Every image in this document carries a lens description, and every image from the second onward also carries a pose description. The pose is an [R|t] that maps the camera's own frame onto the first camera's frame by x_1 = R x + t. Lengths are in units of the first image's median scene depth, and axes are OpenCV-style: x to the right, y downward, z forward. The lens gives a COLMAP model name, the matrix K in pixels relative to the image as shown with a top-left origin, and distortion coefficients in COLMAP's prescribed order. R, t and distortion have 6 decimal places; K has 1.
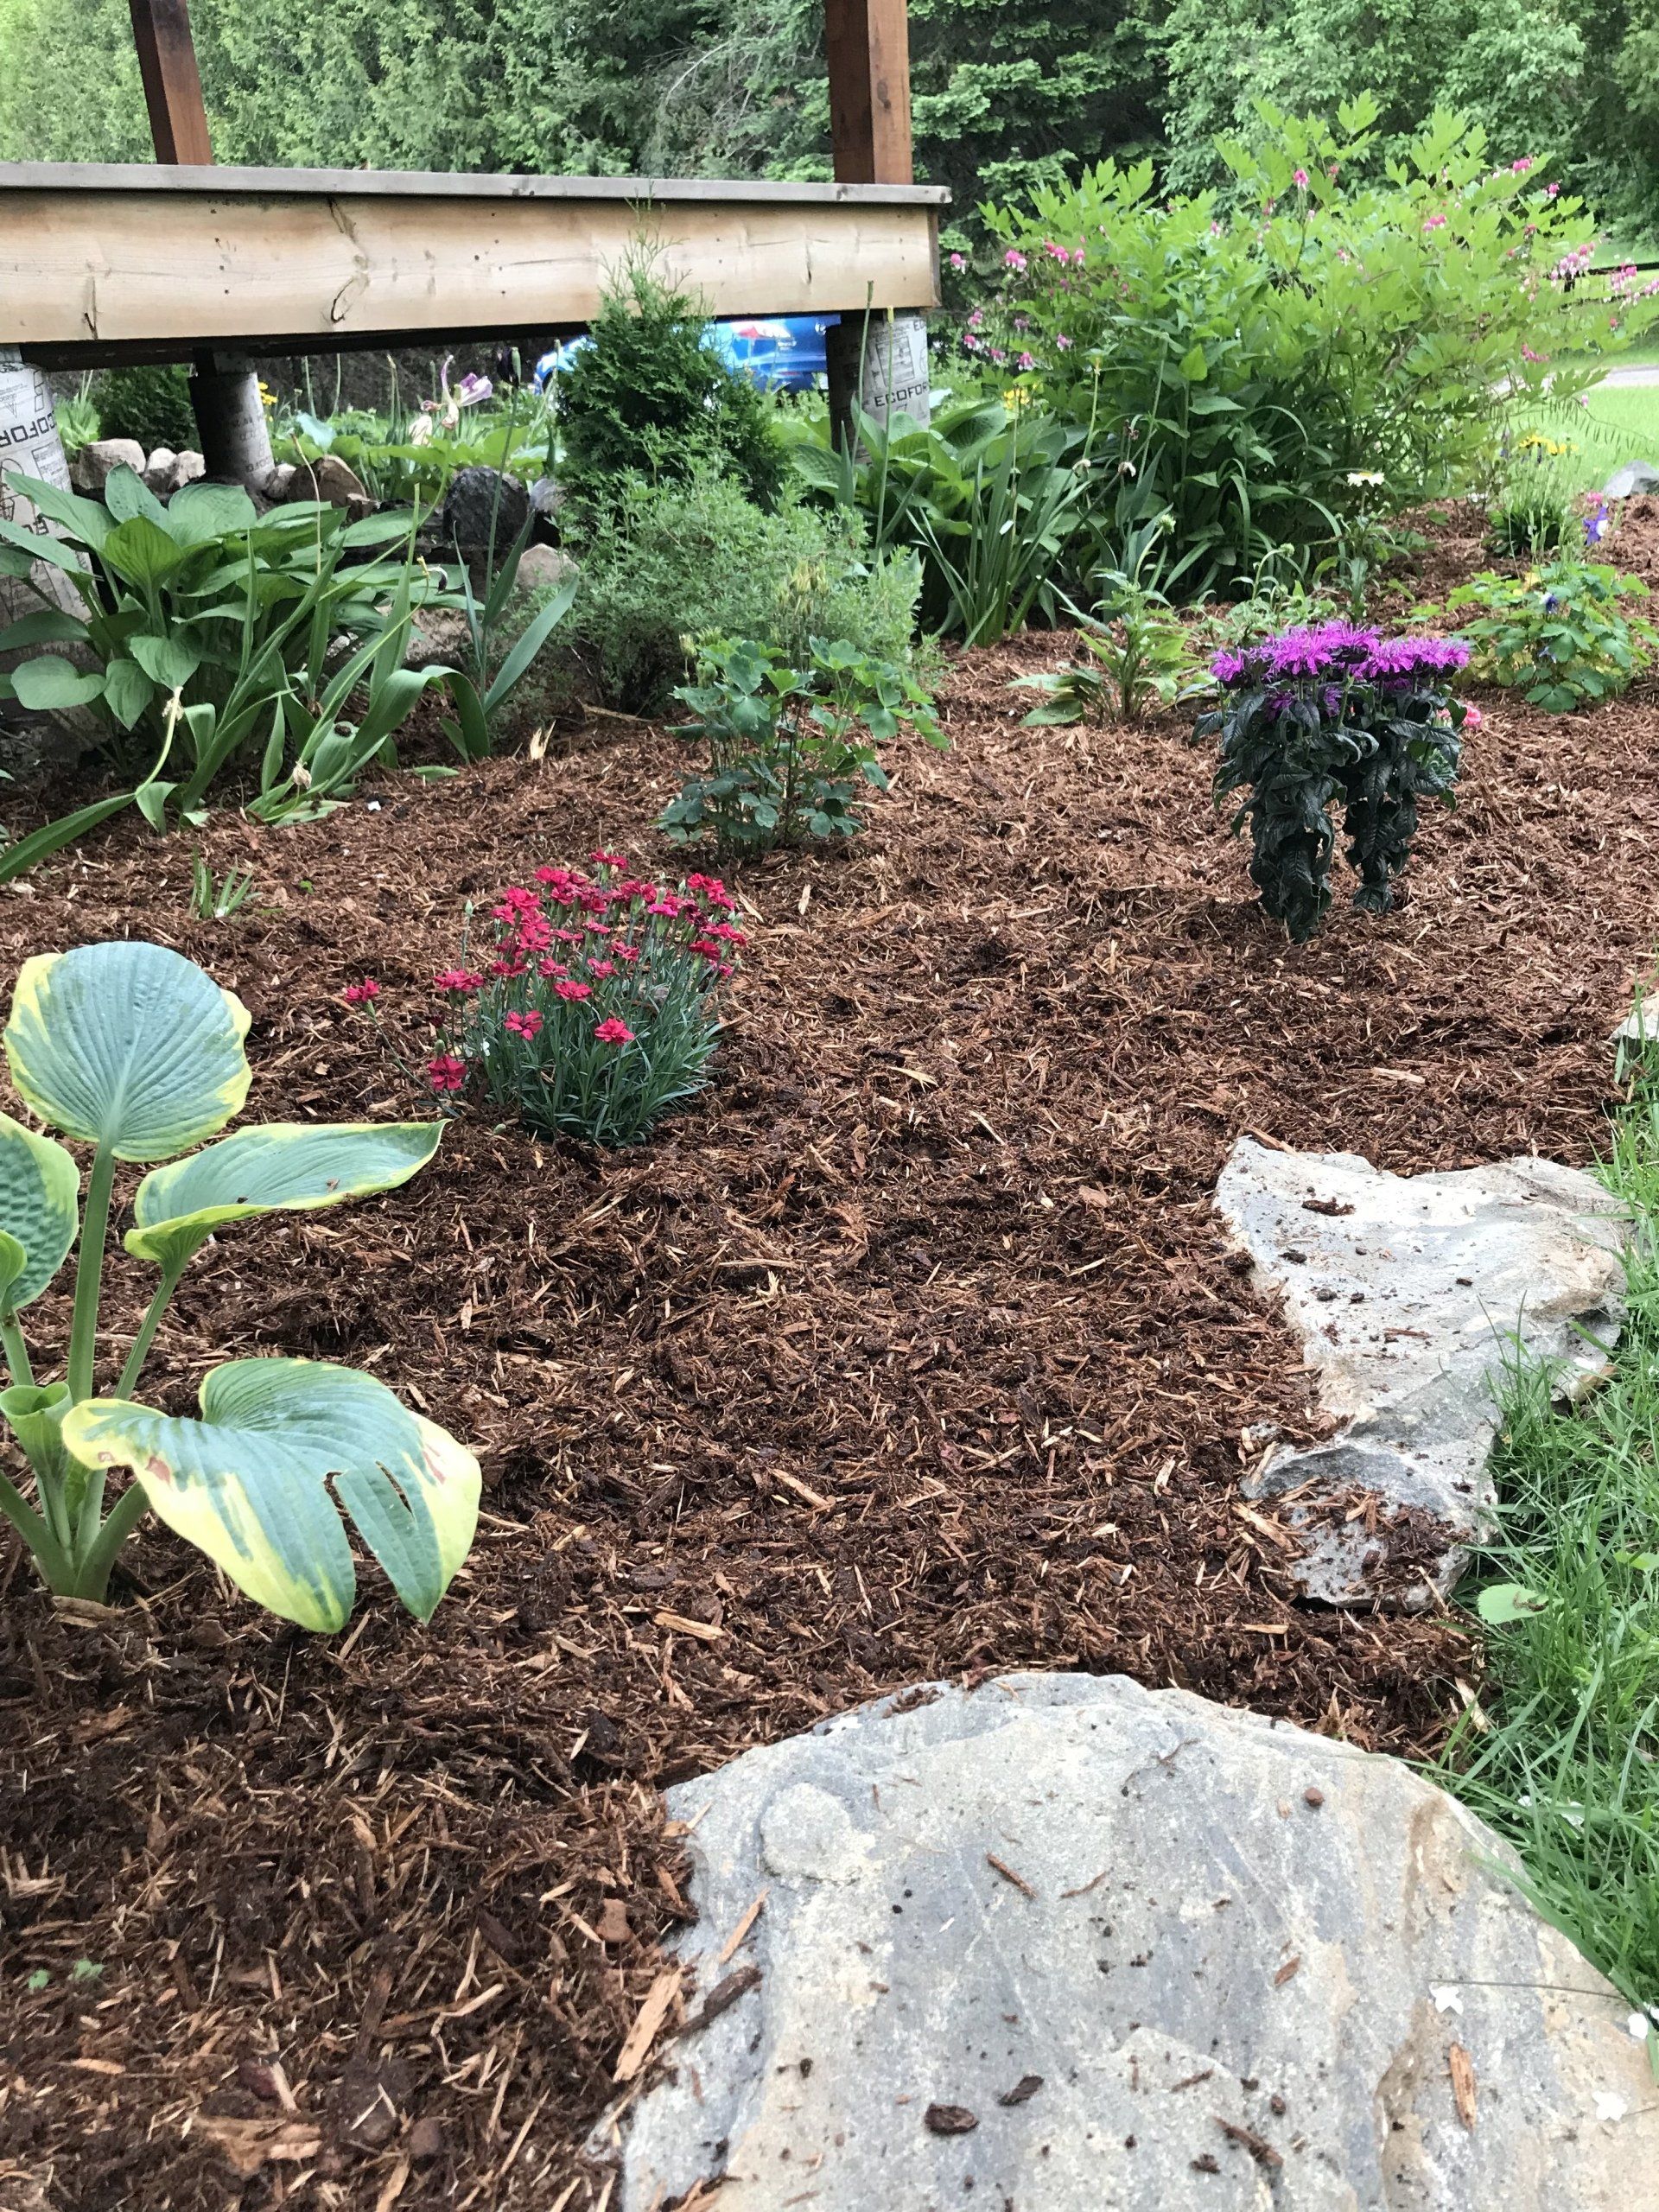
lens RADIAL K [[1848.5, 0, 832.5], [0, 1848.5, 1112.4], [0, 0, 1]] dist [0.014666, 0.007241]
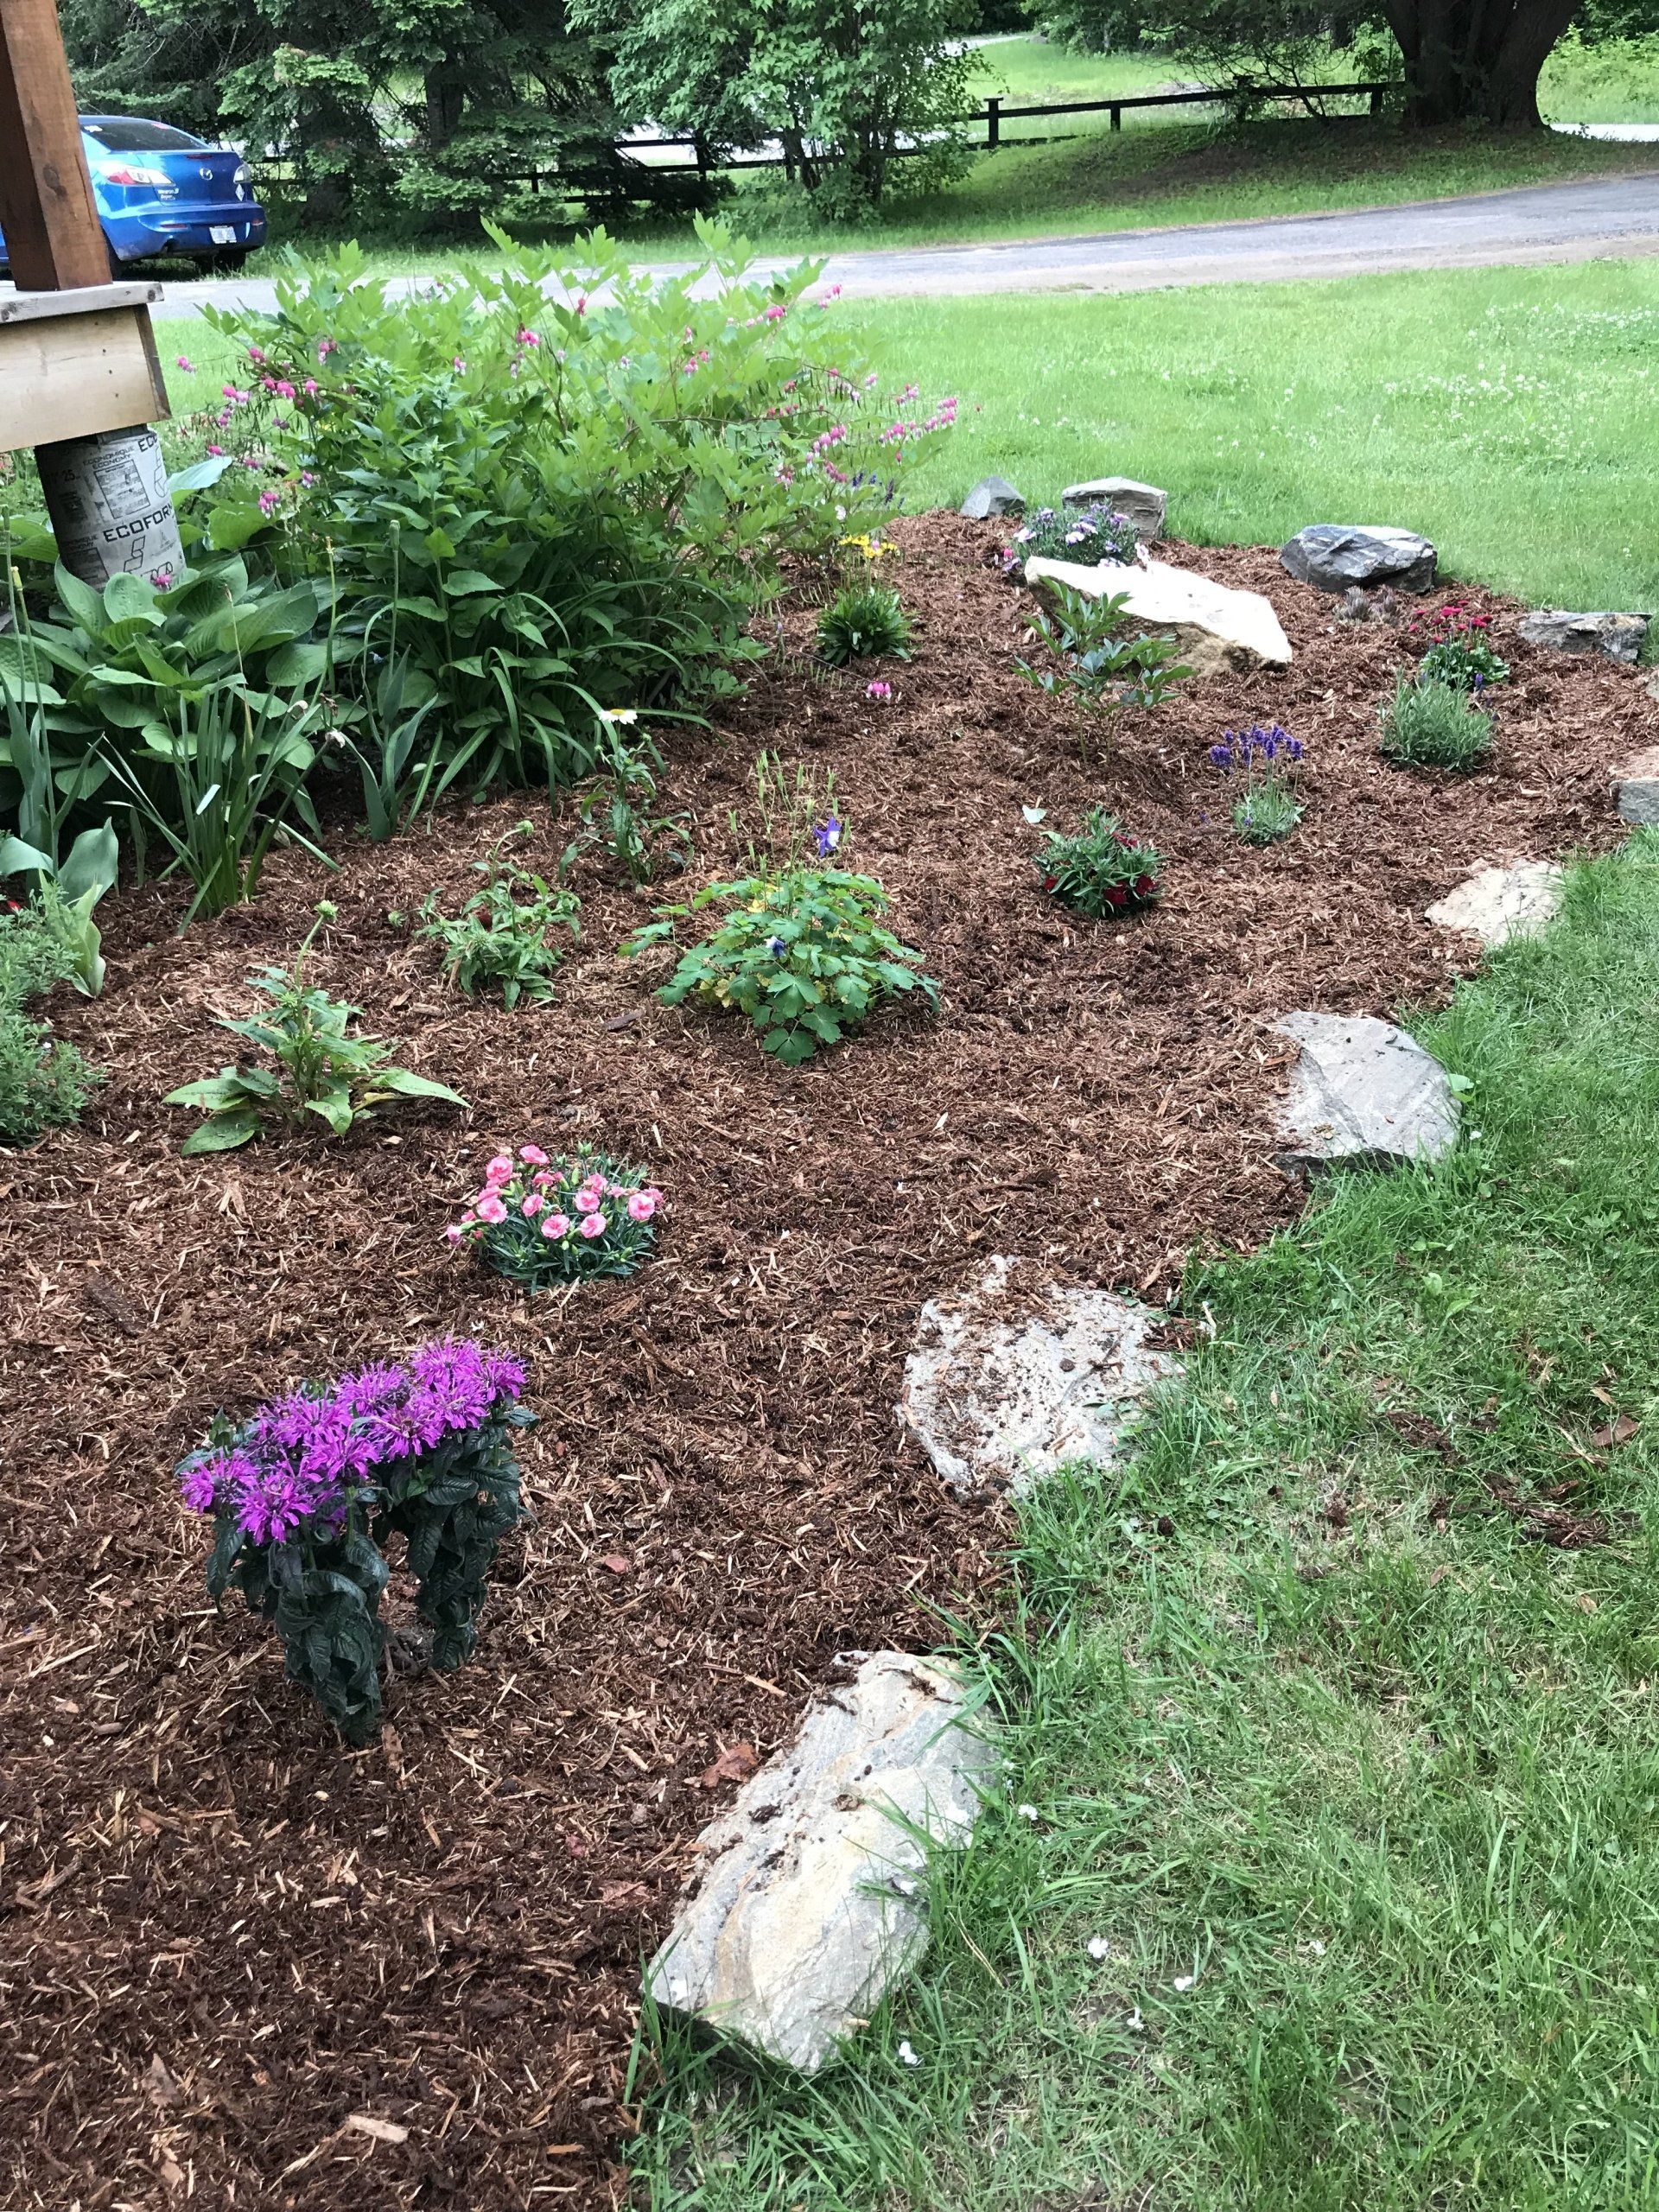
lens RADIAL K [[1848.5, 0, 832.3], [0, 1848.5, 1102.9], [0, 0, 1]] dist [0.014666, 0.007241]
pose [[0.966913, -0.110812, 0.229782, 0.196113], [0.088249, 0.990413, 0.106279, -0.294508], [-0.239356, -0.082484, 0.967422, 0.099521]]
